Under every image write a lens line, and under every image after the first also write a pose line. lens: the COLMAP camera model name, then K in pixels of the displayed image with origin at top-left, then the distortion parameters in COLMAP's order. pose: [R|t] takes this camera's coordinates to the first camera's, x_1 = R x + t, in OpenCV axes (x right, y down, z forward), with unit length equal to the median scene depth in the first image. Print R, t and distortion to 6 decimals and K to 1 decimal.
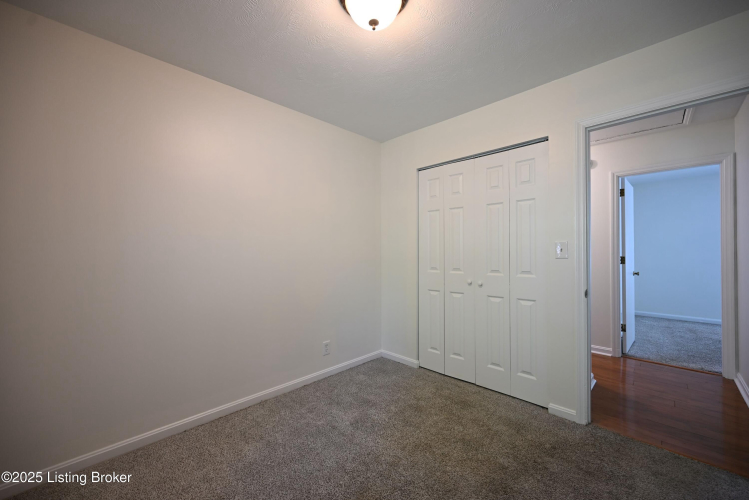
lens RADIAL K [[295.5, 0, 374.5], [0, 295.5, 250.0], [0, 0, 1]] dist [0.000446, 0.000505]
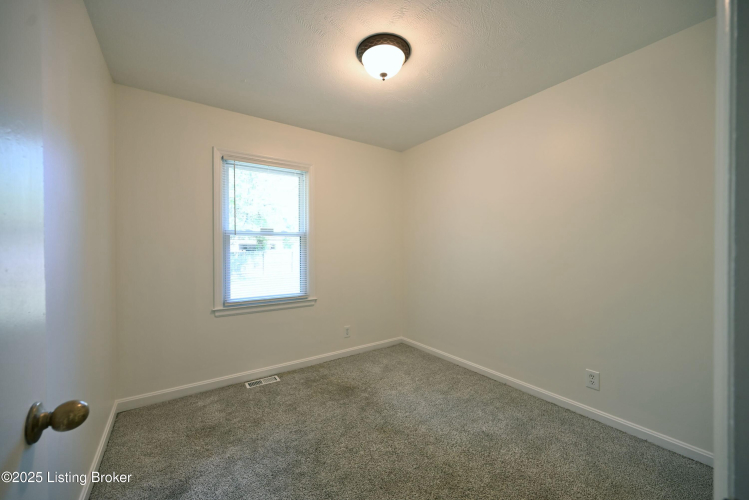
lens RADIAL K [[295.5, 0, 374.5], [0, 295.5, 250.0], [0, 0, 1]] dist [0.000446, 0.000505]
pose [[-0.196021, 0.010055, -0.980548, 0.791728], [0.013608, 0.999879, 0.007533, -0.005148], [0.980505, -0.011867, -0.196134, 0.736195]]
